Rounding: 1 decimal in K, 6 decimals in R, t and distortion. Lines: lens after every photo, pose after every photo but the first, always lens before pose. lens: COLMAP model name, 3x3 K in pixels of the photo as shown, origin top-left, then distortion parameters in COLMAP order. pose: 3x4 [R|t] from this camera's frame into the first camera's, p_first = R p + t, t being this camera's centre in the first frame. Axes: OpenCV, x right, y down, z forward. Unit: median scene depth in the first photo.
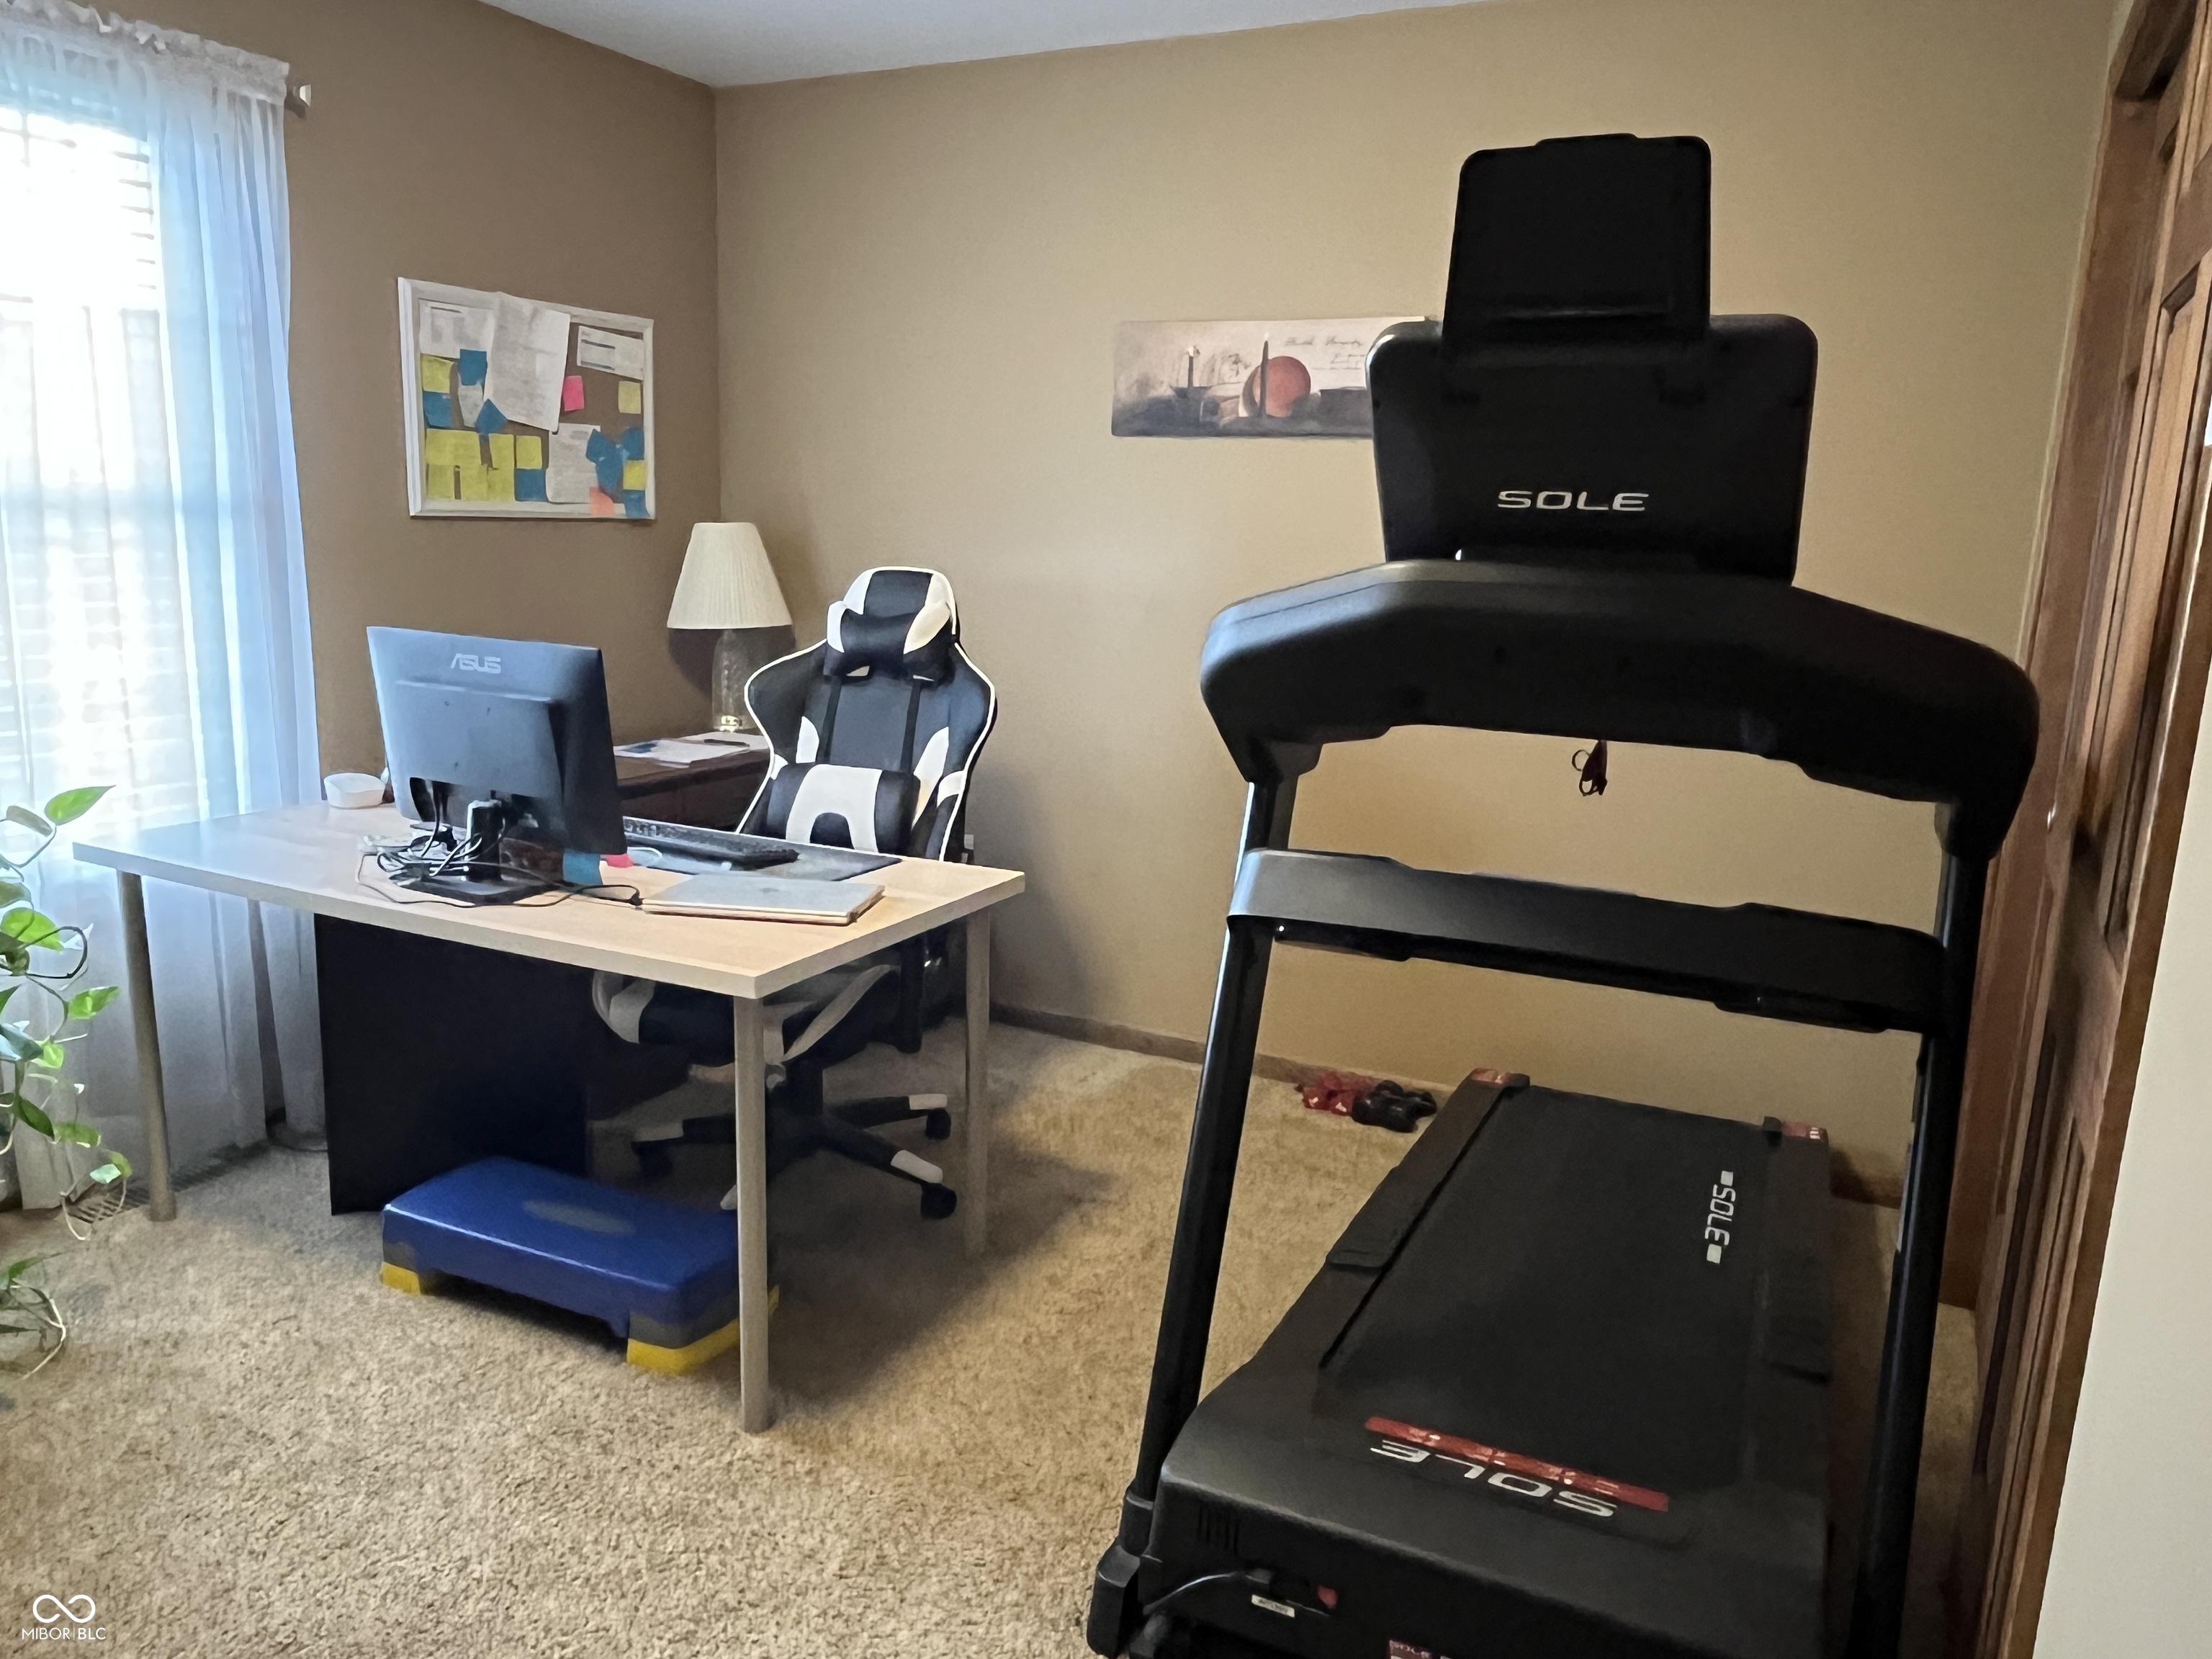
lens RADIAL K [[1567.0, 0, 1098.4], [0, 1567.0, 832.5], [0, 0, 1]] dist [-0.001562, -0.004080]
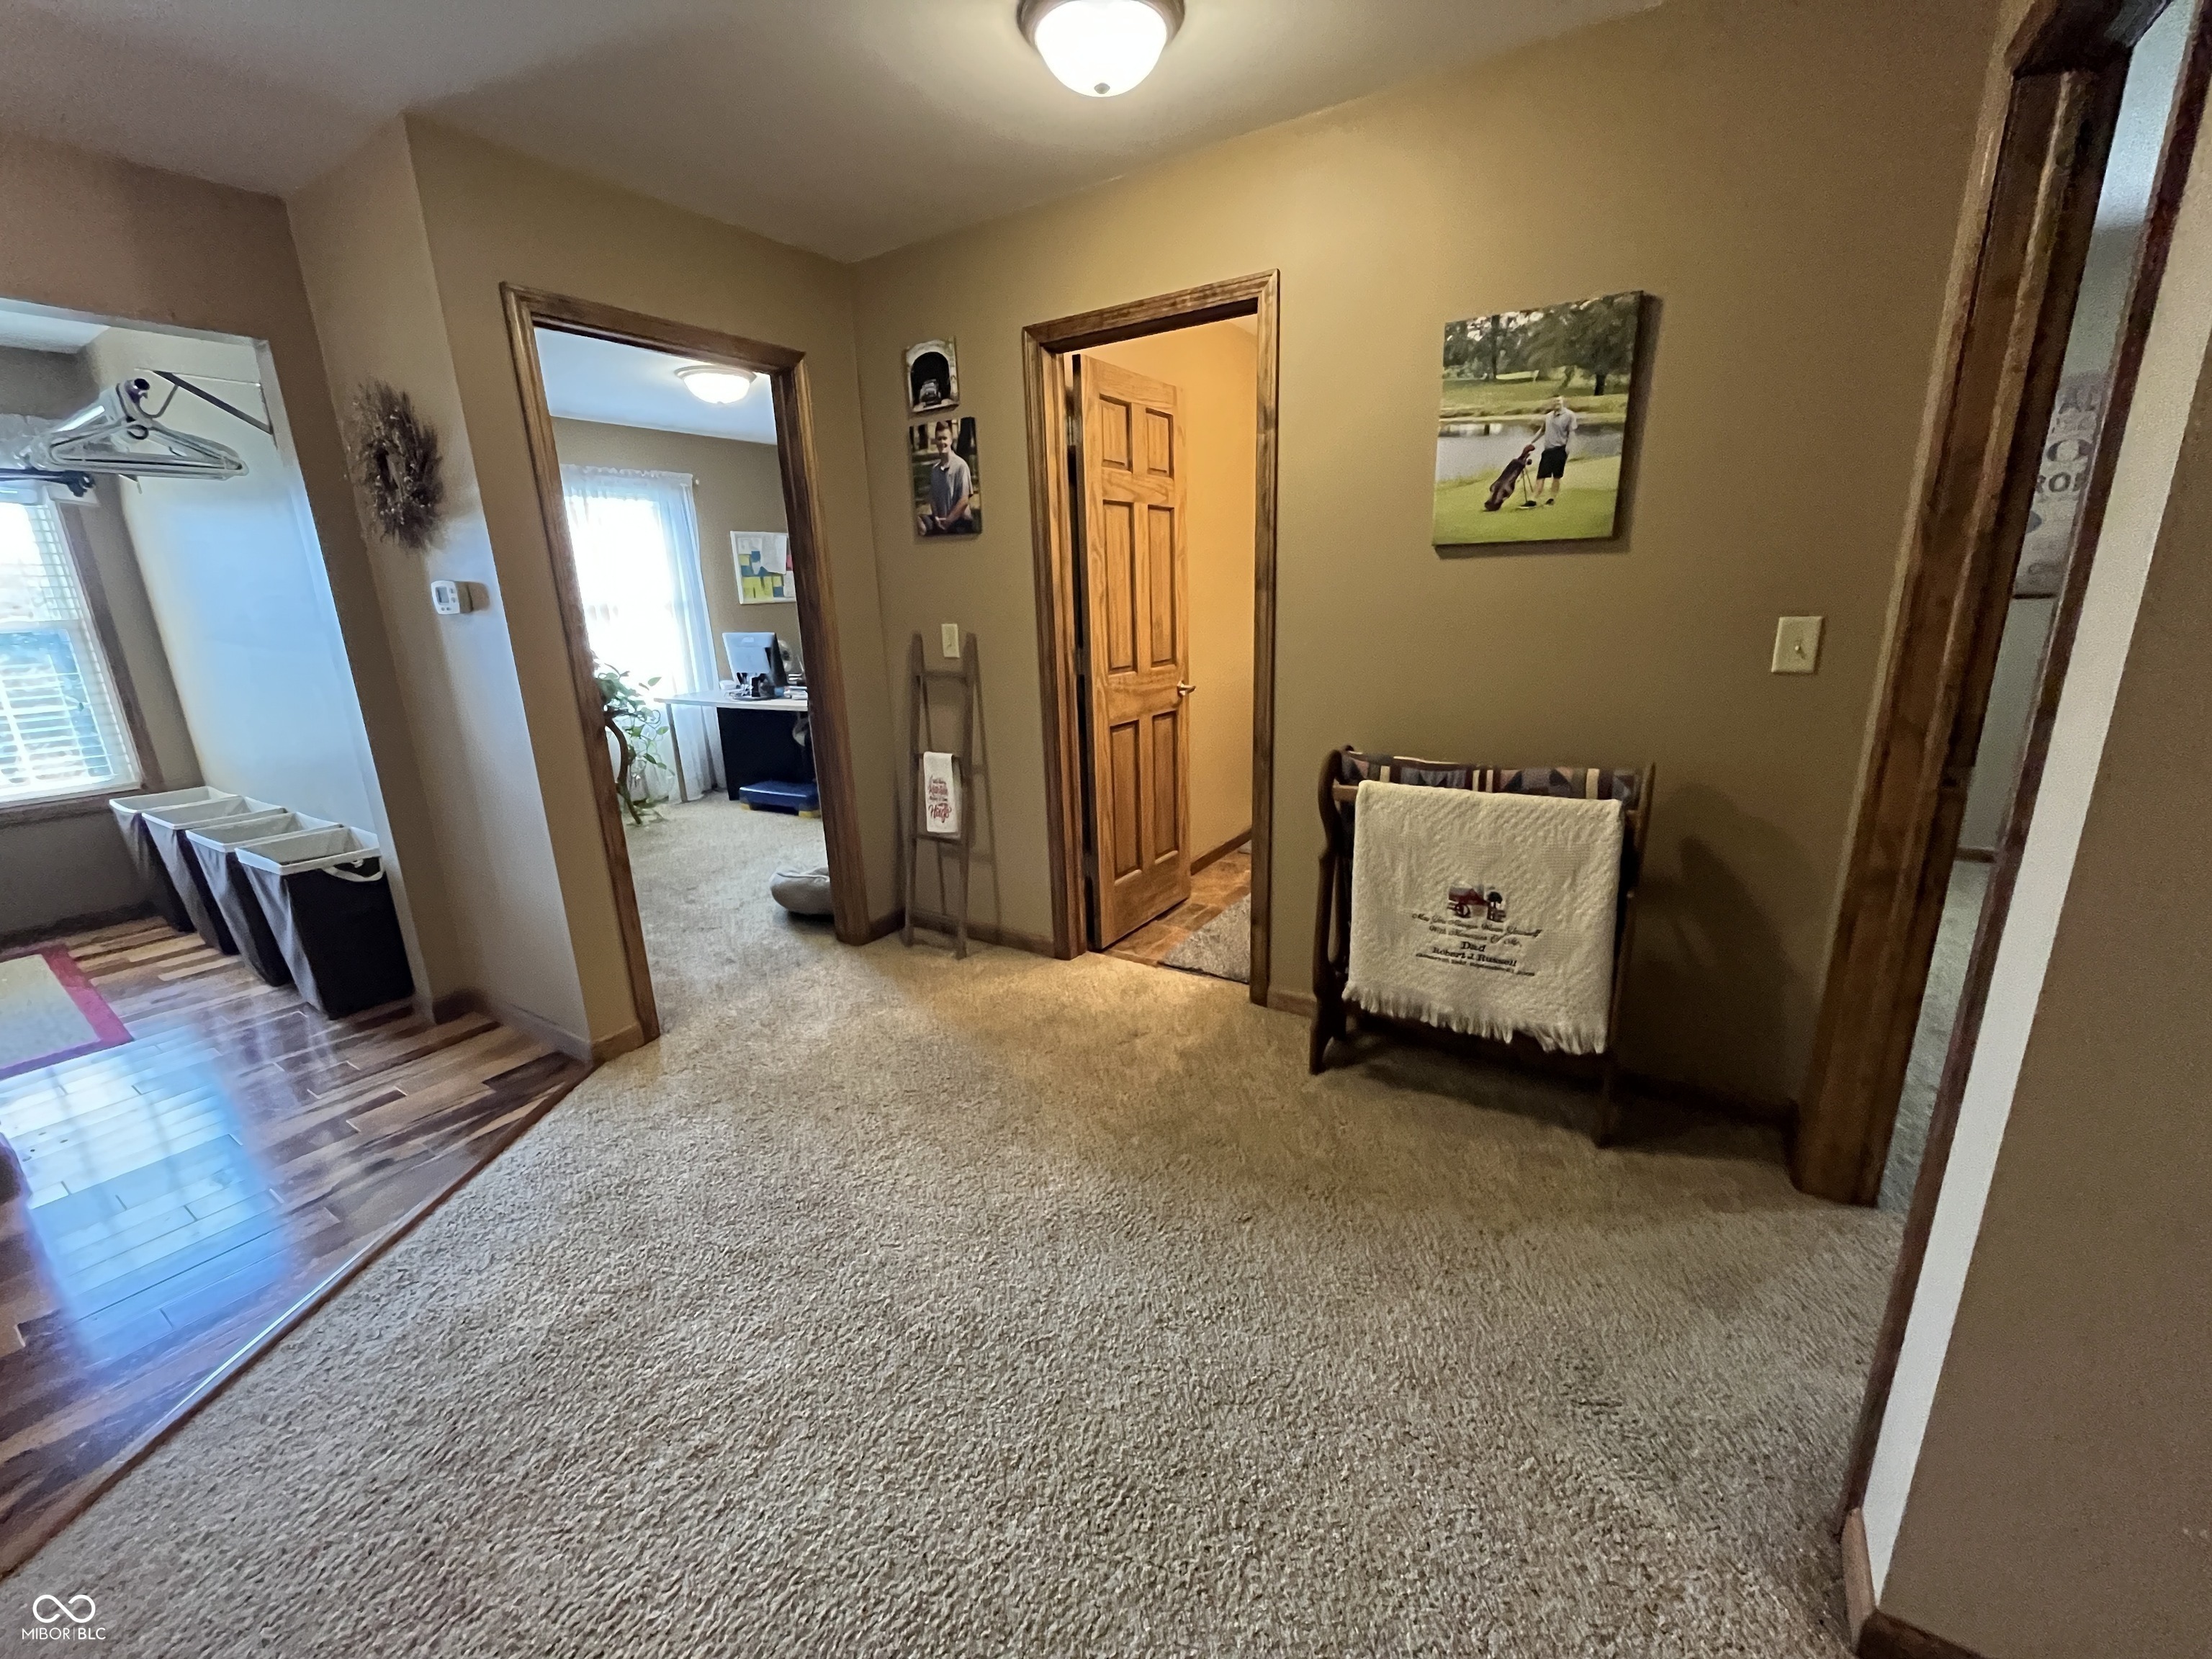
lens RADIAL K [[901.7, 0, 1103.1], [0, 901.7, 831.8], [0, 0, 1]] dist [-0.002216, -0.000013]
pose [[0.993696, -0.044835, -0.102749, 0.621578], [0.051383, 0.996753, 0.061993, 0.247792], [0.099636, -0.066882, 0.992774, -1.055521]]
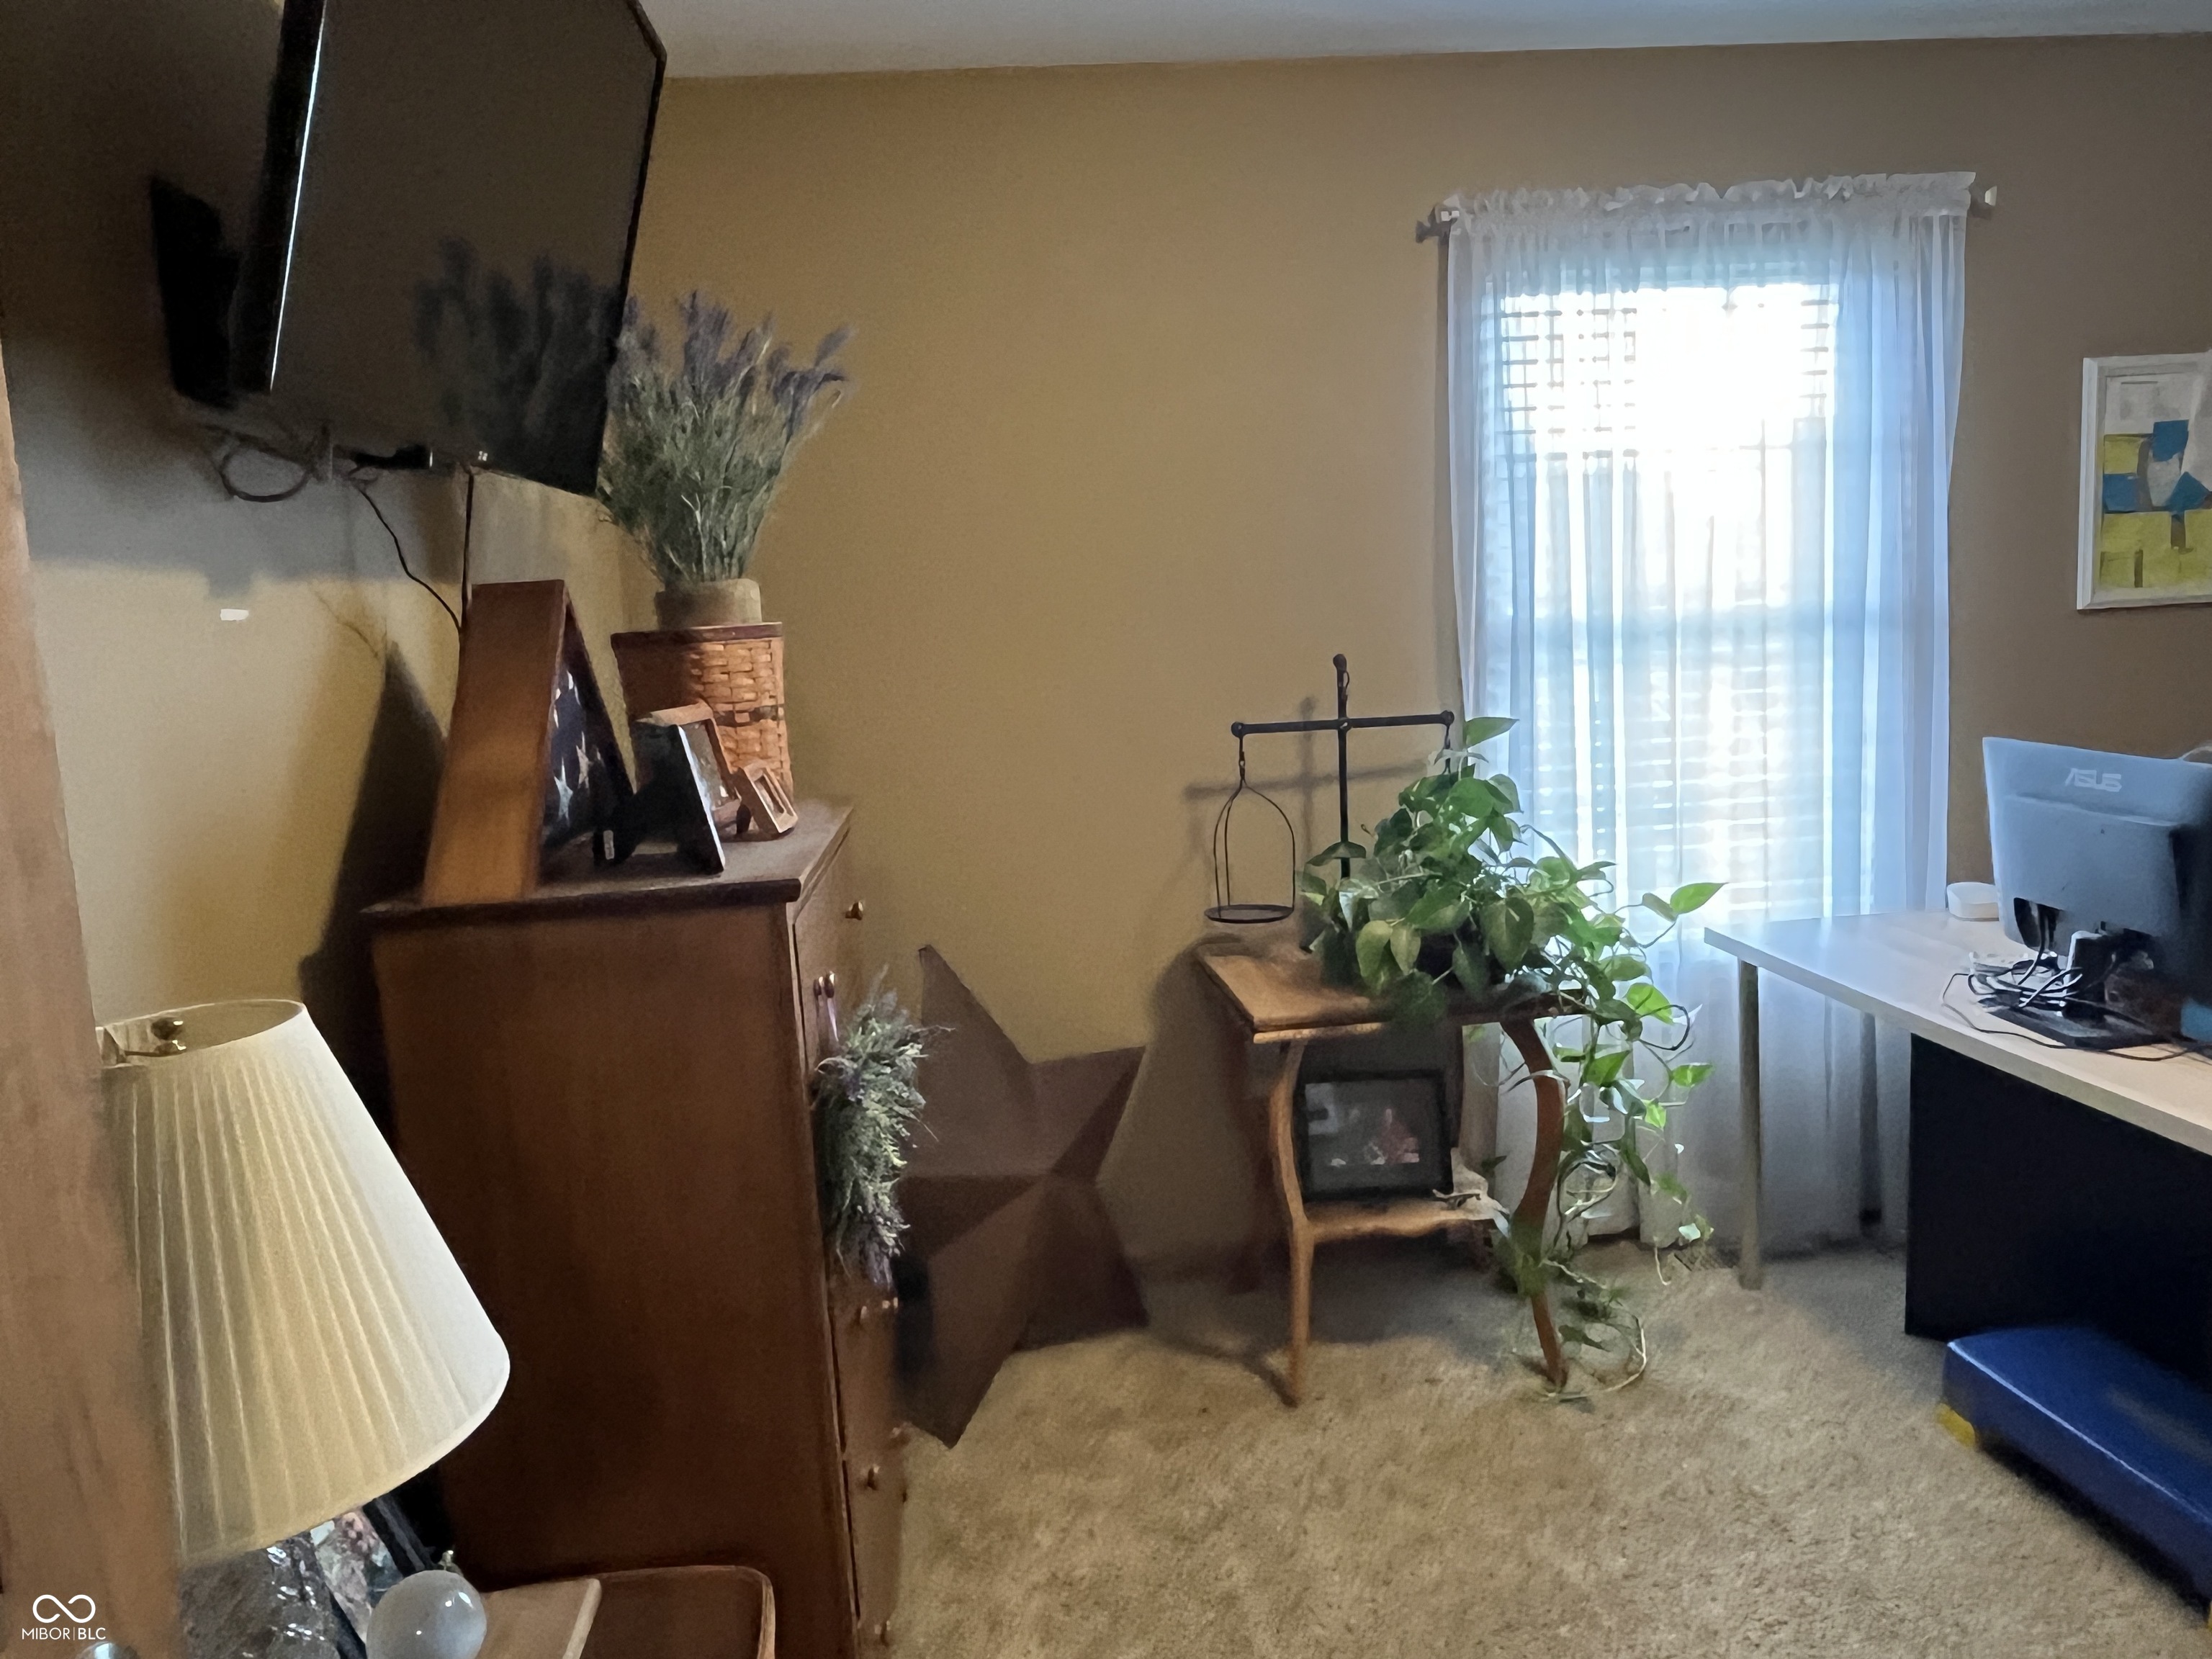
lens RADIAL K [[1567.0, 0, 1107.0], [0, 1567.0, 825.4], [0, 0, 1]] dist [-0.001562, -0.004080]
pose [[0.532768, 0.050946, -0.844726, 0.058185], [-0.096255, 0.995357, -0.000677, -0.023818], [0.840769, 0.081669, 0.535198, 0.035696]]
